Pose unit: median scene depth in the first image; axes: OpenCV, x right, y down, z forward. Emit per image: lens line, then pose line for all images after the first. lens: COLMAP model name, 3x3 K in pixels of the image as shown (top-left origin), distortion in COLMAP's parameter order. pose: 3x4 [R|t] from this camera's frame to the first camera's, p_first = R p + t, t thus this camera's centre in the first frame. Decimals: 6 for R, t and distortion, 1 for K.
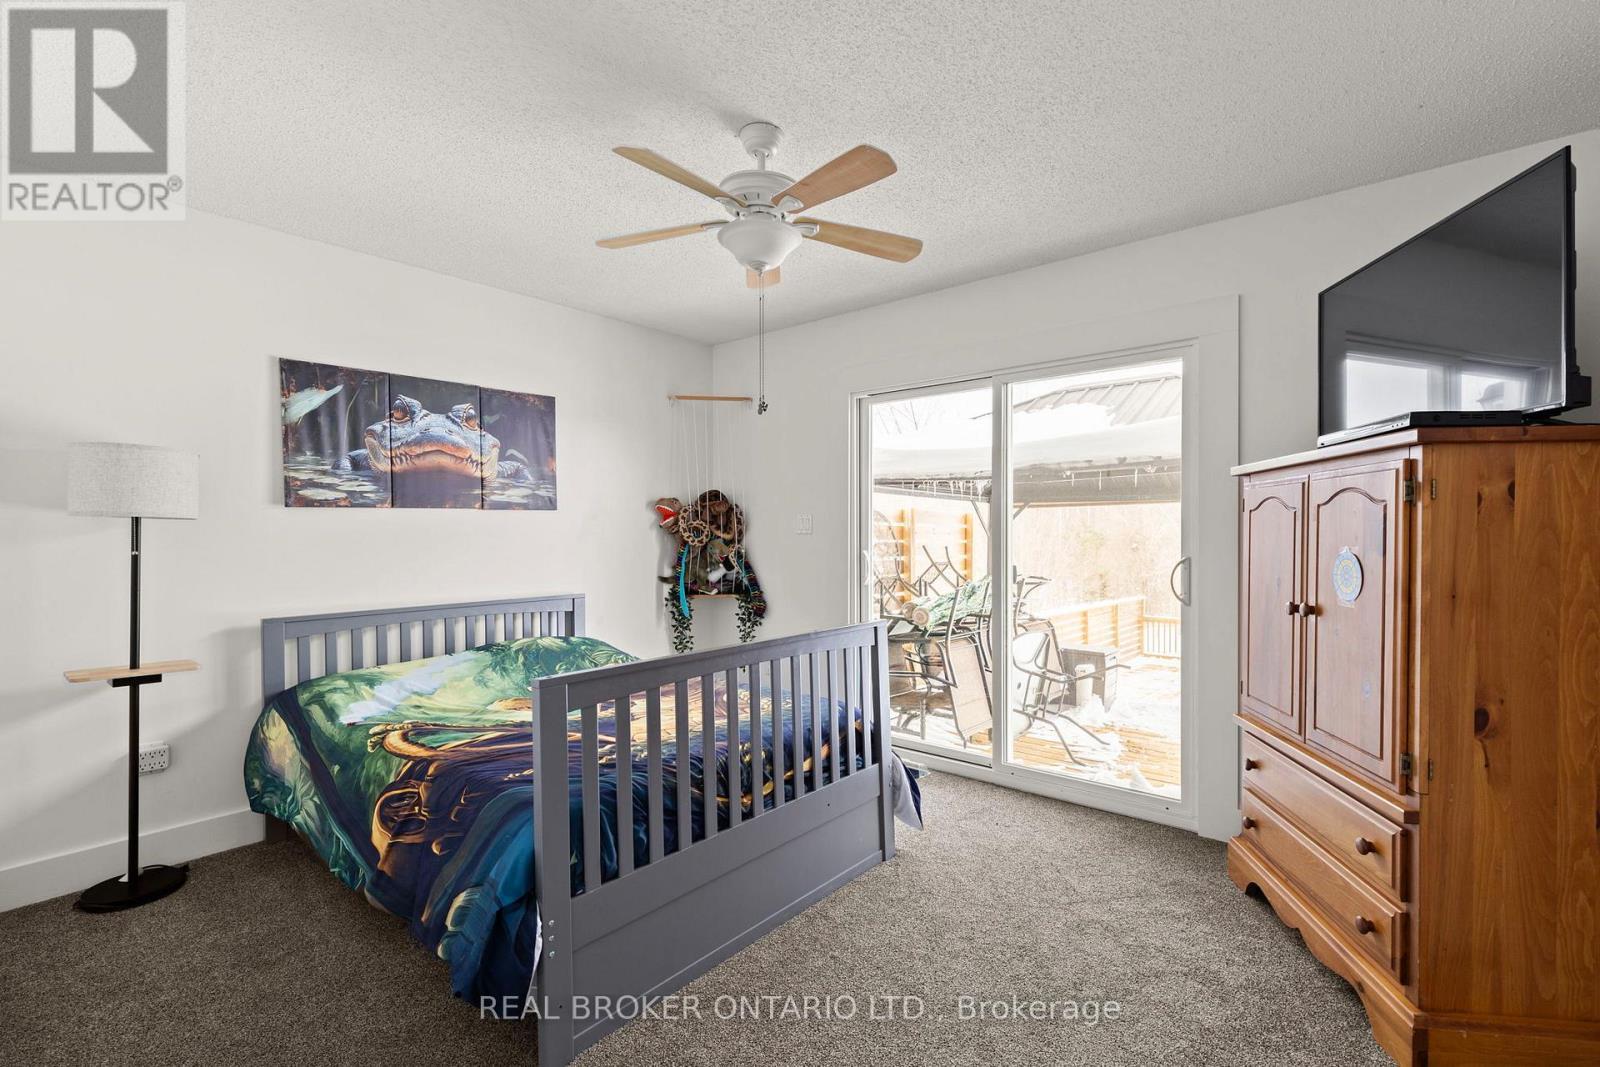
lens RADIAL K [[700.3, 0, 797.6], [0, 700.3, 538.2], [0, 0, 1]] dist [0.008449, -0.001247]
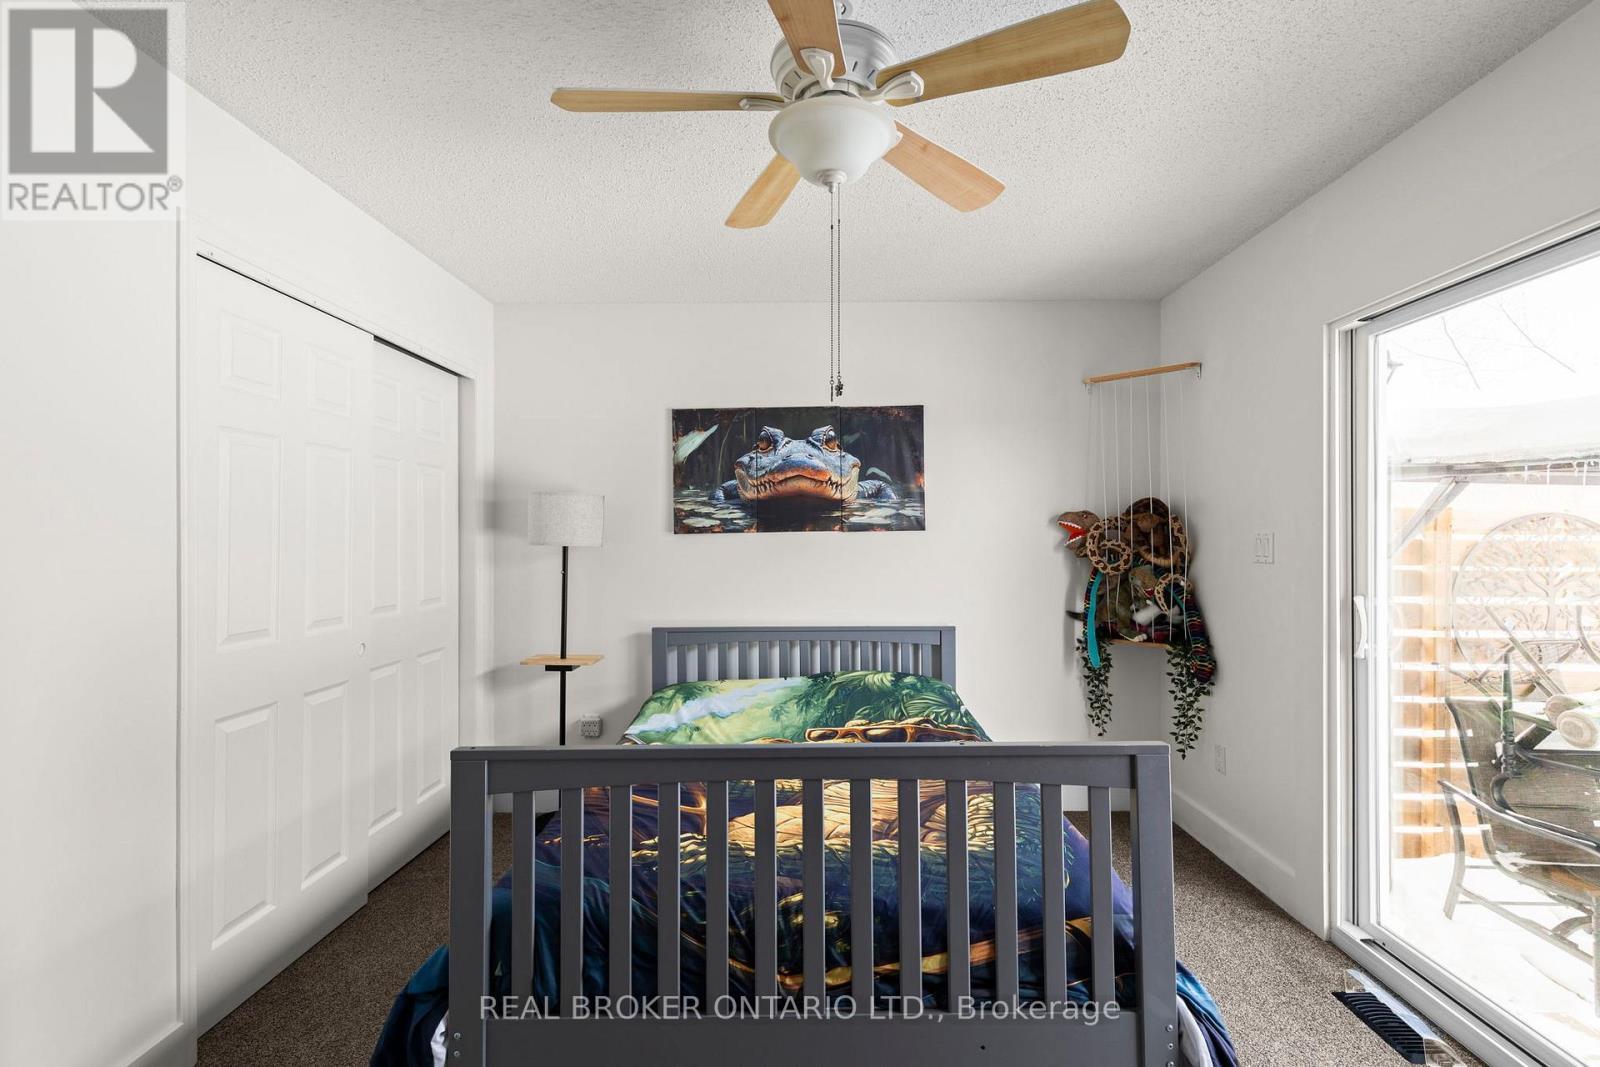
lens RADIAL K [[700.3, 0, 800.5], [0, 700.3, 536.3], [0, 0, 1]] dist [0.008449, -0.001247]
pose [[0.661313, -0.004536, -0.750096, 0.246774], [-0.005698, 0.999922, -0.011071, -0.024192], [0.750088, 0.011596, 0.661236, 0.316512]]
